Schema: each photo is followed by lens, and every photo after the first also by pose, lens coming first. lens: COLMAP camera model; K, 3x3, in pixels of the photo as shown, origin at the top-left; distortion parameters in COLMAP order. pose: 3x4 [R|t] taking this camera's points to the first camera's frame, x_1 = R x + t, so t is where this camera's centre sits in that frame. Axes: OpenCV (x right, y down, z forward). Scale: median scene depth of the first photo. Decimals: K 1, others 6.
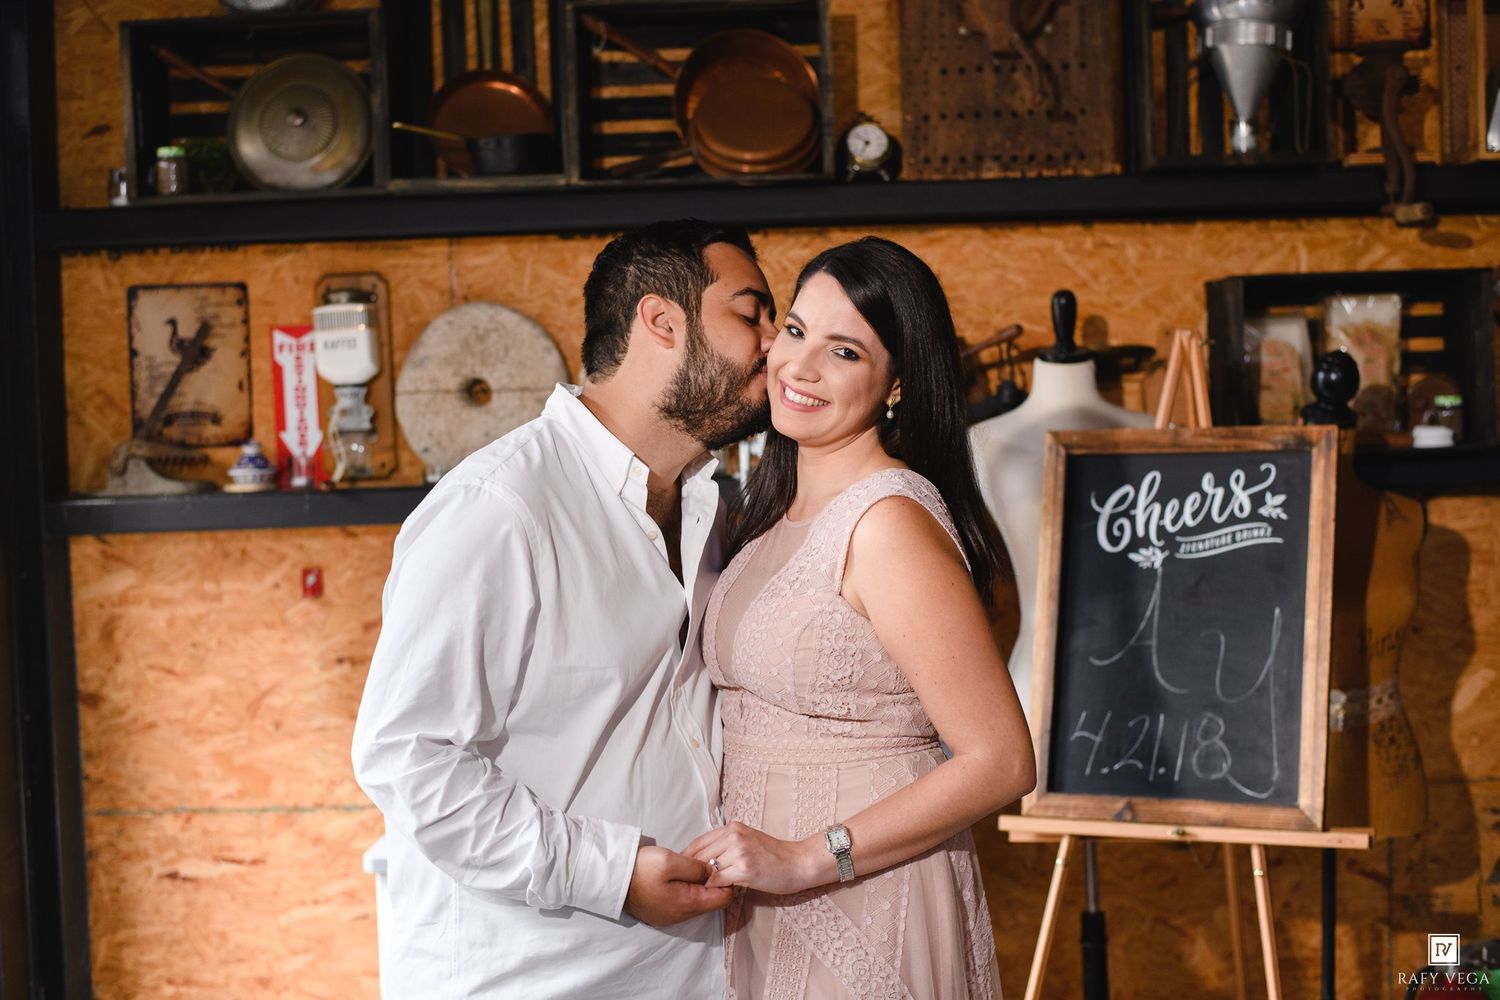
lens RADIAL K [[2185.3, 0, 750.0], [0, 2185.3, 500.0], [0, 0, 1]] dist [-0.111043, 0.083901]
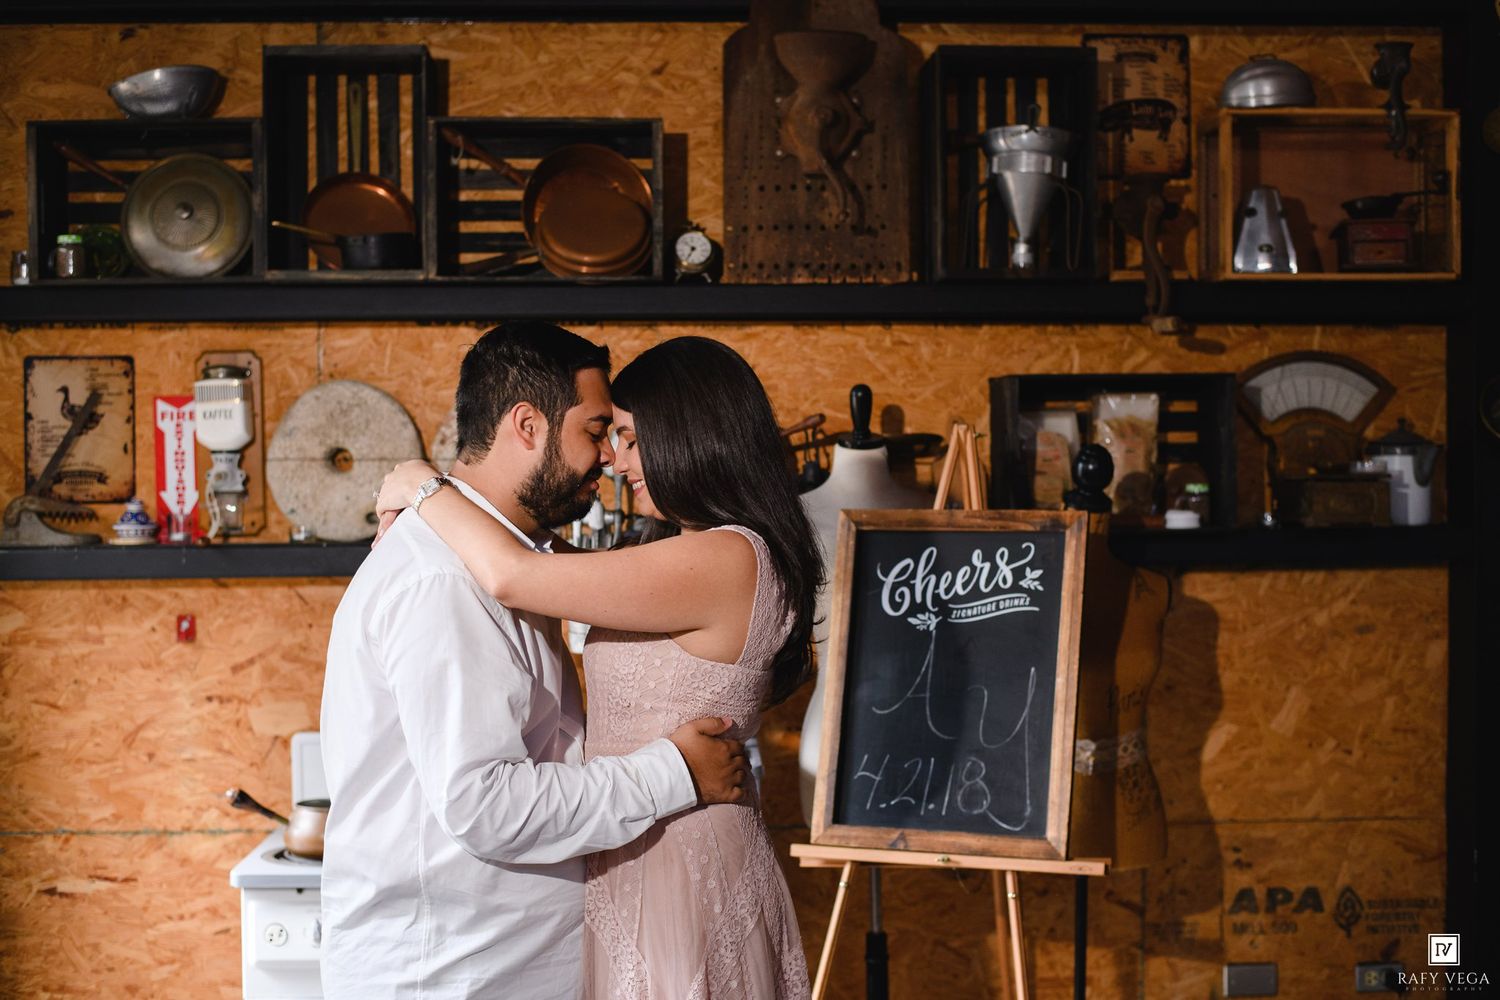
lens RADIAL K [[2185.3, 0, 750.0], [0, 2185.3, 500.0], [0, 0, 1]] dist [-0.111043, 0.083901]
pose [[0.997426, 0.022776, 0.067995, 0.009222], [-0.021231, 0.999502, -0.023366, -0.007671], [-0.068493, 0.021863, 0.997412, -0.128171]]
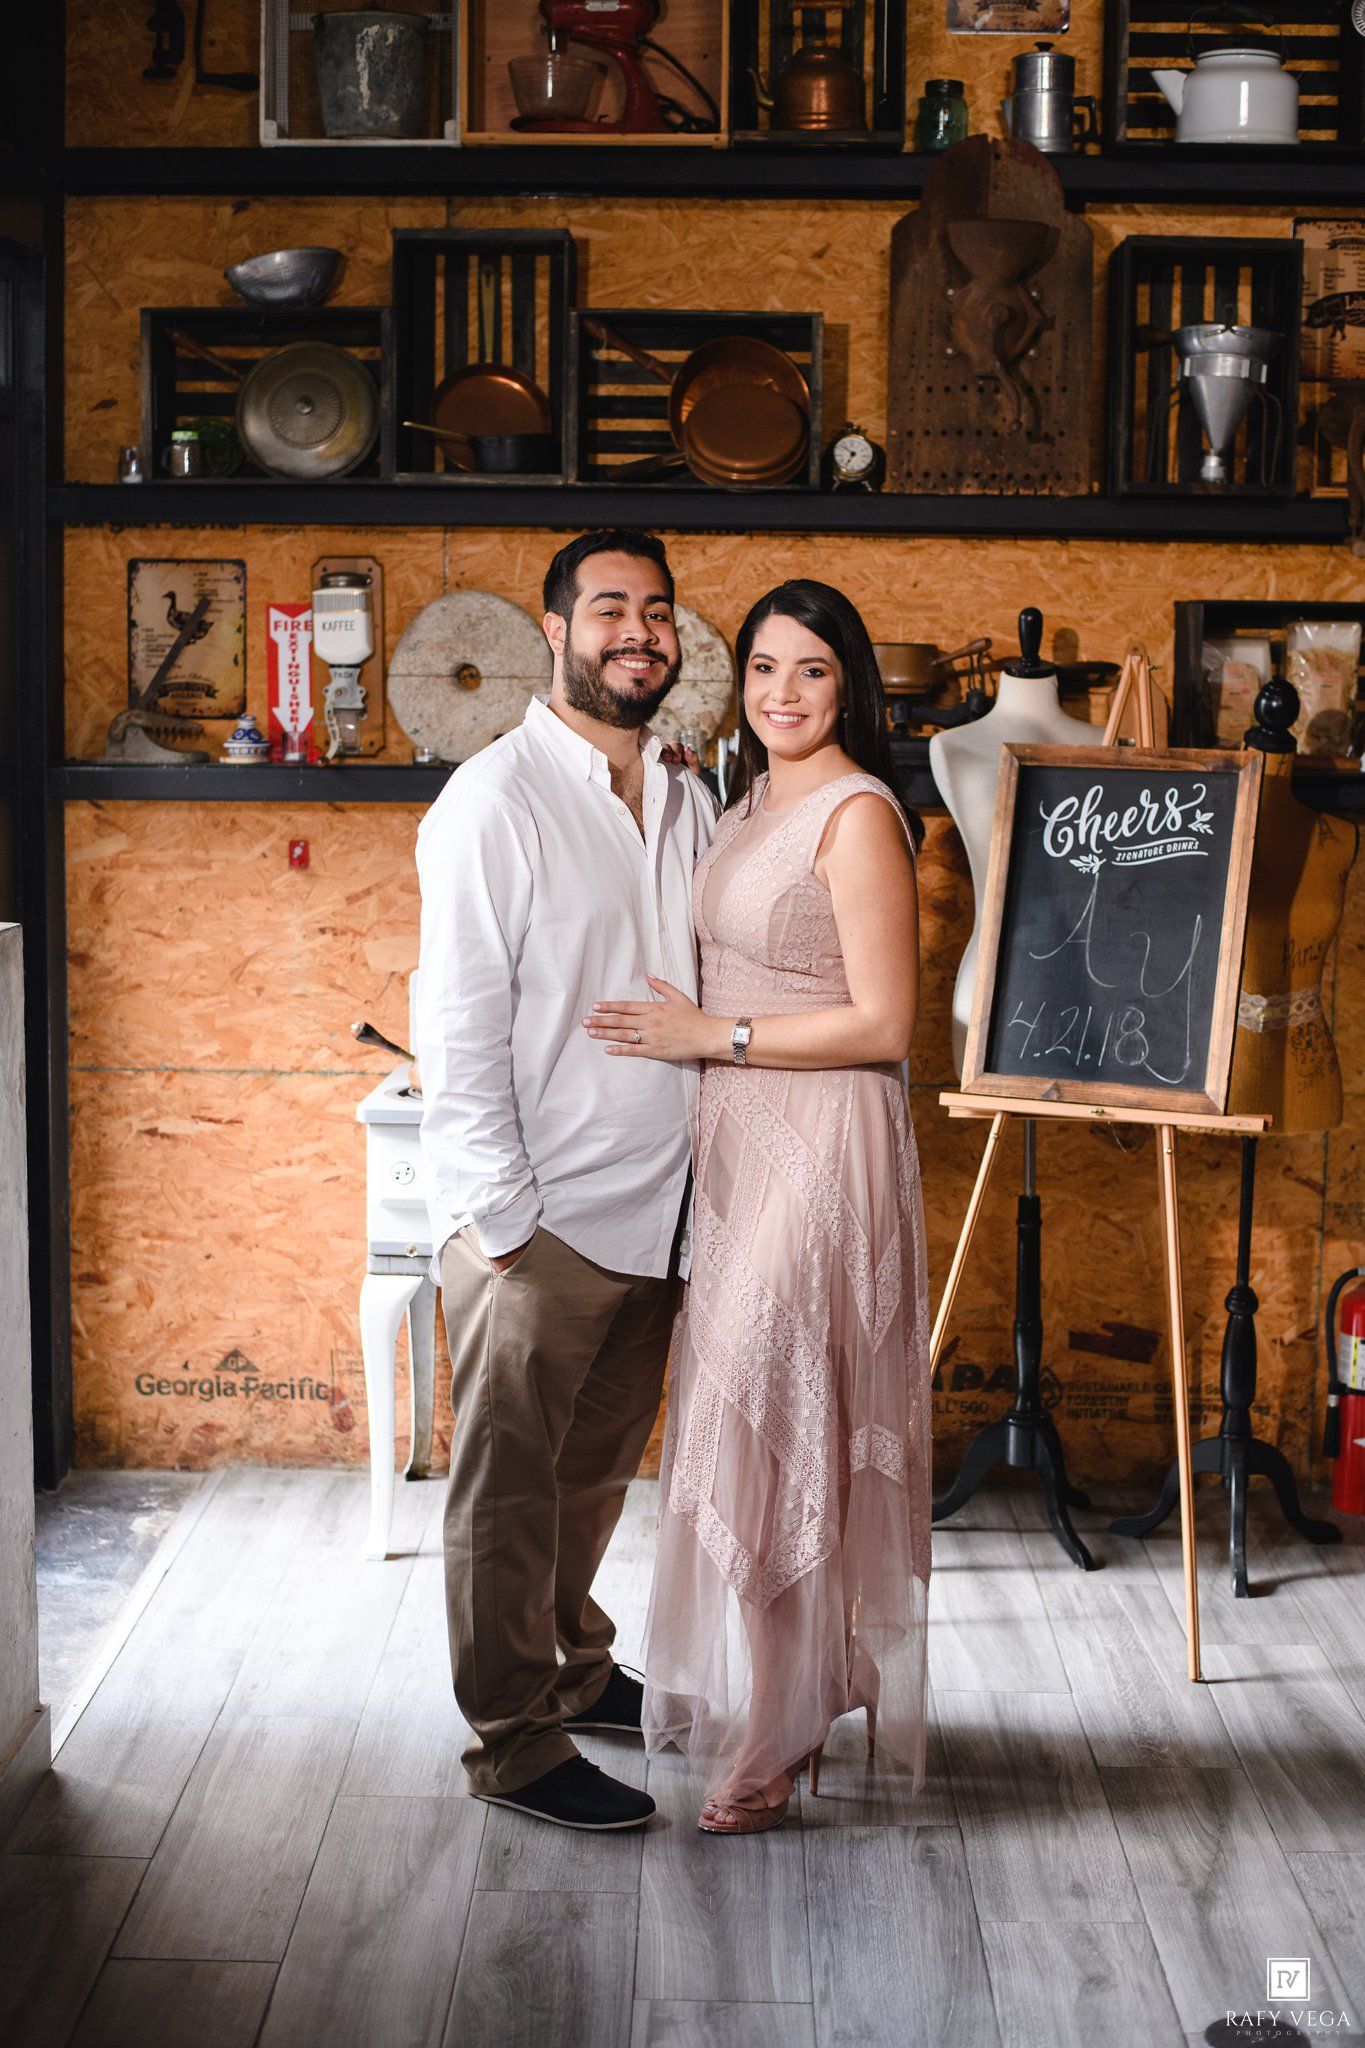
lens RADIAL K [[2983.7, 0, 691.5], [0, 2983.7, 1049.5], [0, 0, 1]] dist [-0.111043, 0.083901]
pose [[0.999026, 0.044097, -0.001445, -0.008485], [-0.043779, 0.994825, 0.091683, -0.007950], [0.005480, -0.091530, 0.995787, -0.432948]]
